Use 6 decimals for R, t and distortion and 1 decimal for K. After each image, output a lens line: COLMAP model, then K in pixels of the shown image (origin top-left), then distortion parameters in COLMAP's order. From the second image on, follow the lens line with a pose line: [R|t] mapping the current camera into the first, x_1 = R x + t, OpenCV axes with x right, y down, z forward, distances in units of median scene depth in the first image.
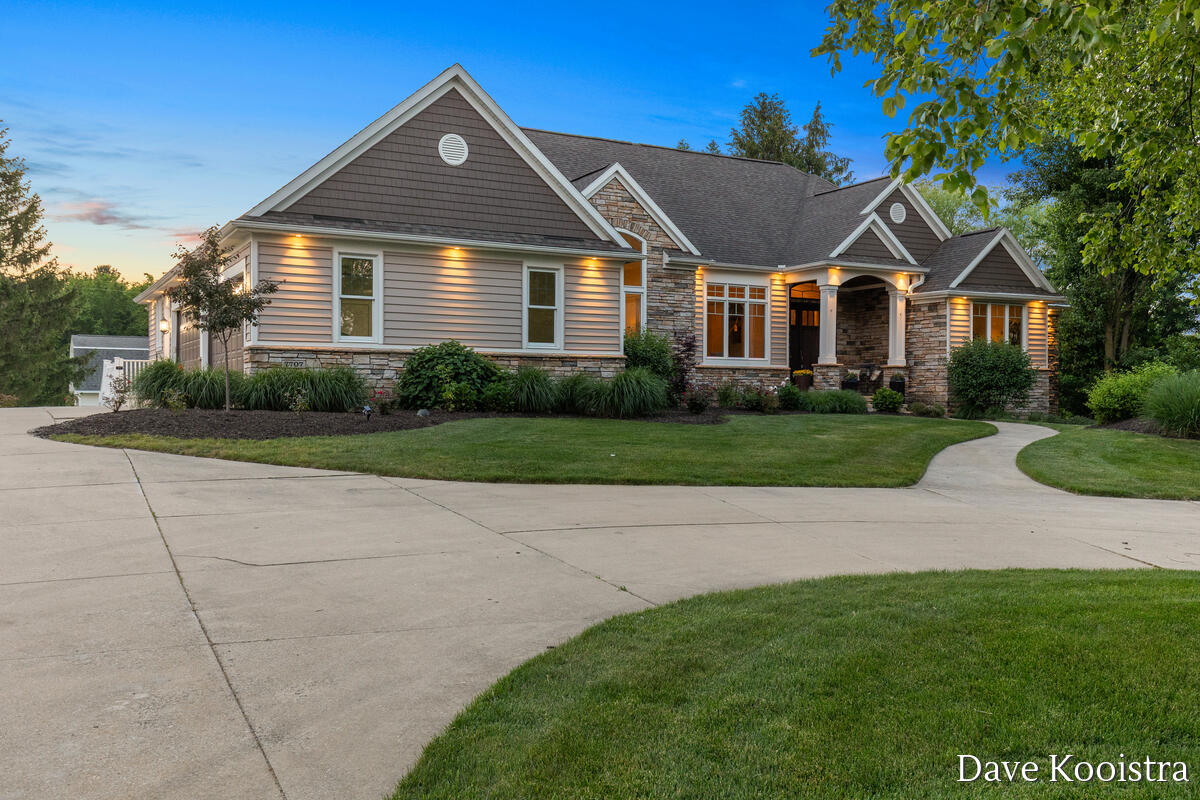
lens RADIAL K [[1067.2, 0, 596.3], [0, 1067.2, 366.3], [0, 0, 1]] dist [0.065719, 0.000273]
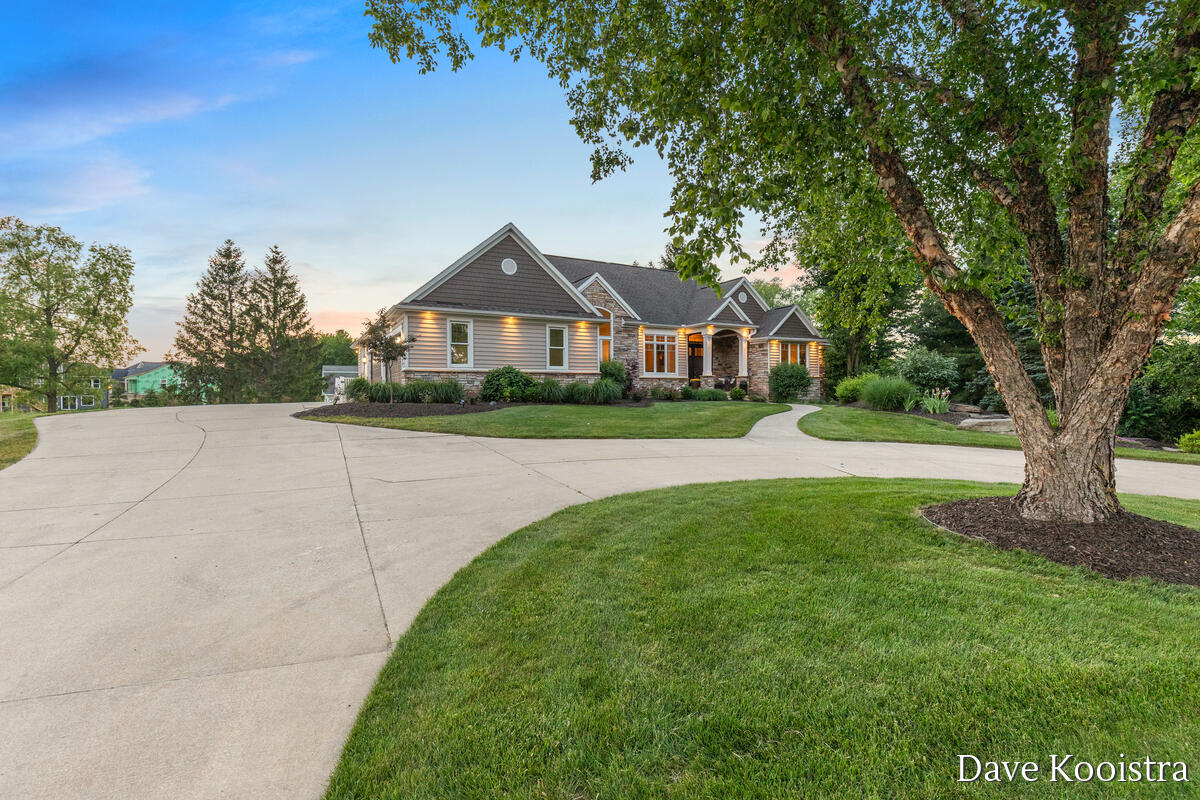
lens RADIAL K [[555.3, 0, 601.3], [0, 555.3, 374.8], [0, 0, 1]] dist [-0.002590, -0.000391]
pose [[0.999879, -0.012191, 0.009695, 0.019764], [0.012253, 0.999905, -0.006352, 0.000920], [-0.009616, 0.006470, 0.999933, -0.001698]]
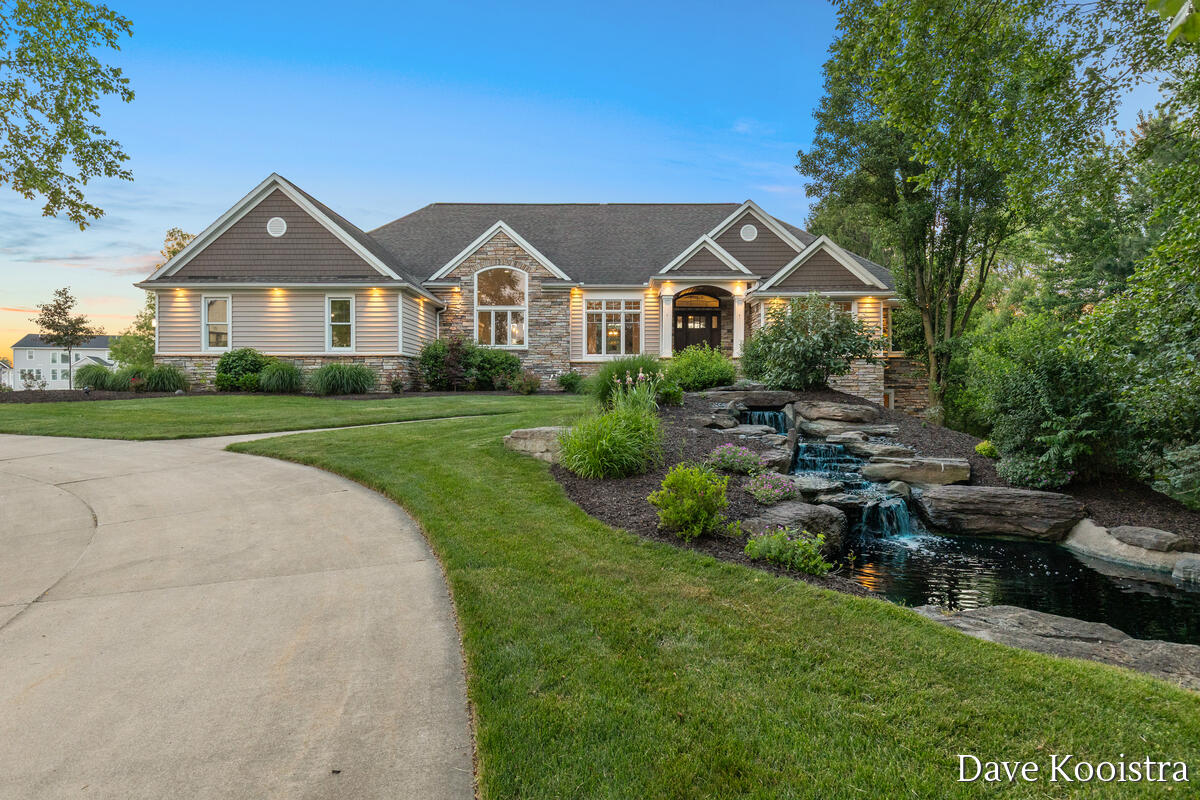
lens RADIAL K [[730.0, 0, 603.6], [0, 730.0, 344.6], [0, 0, 1]] dist [0.003909, 0.001338]
pose [[0.876128, -0.038919, -0.480505, 0.771909], [0.019239, 0.998765, -0.045816, 0.028617], [0.481694, 0.030896, 0.875795, 0.280405]]
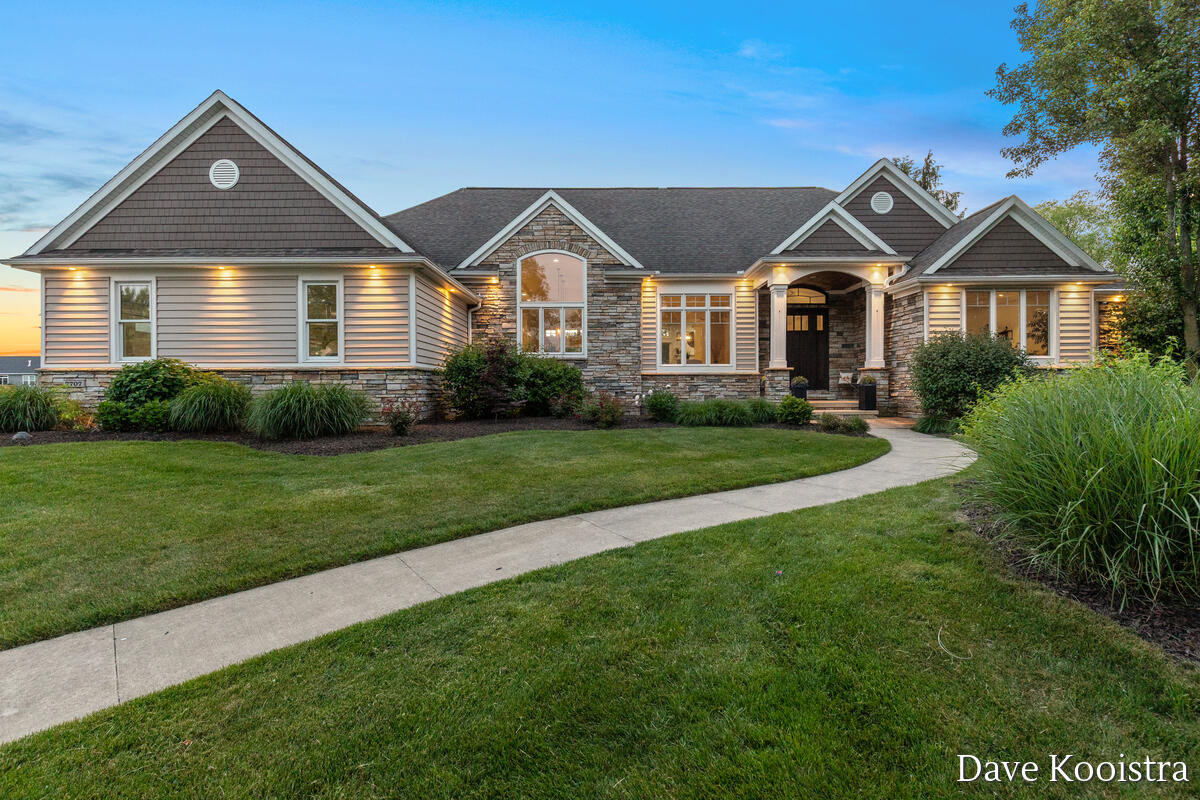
lens RADIAL K [[555.3, 0, 601.3], [0, 555.3, 374.8], [0, 0, 1]] dist [-0.002590, -0.000391]
pose [[0.878641, -0.022859, -0.476936, 0.425370], [0.022580, 0.999725, -0.006316, 0.004351], [0.476949, -0.005220, 0.878915, 0.673776]]
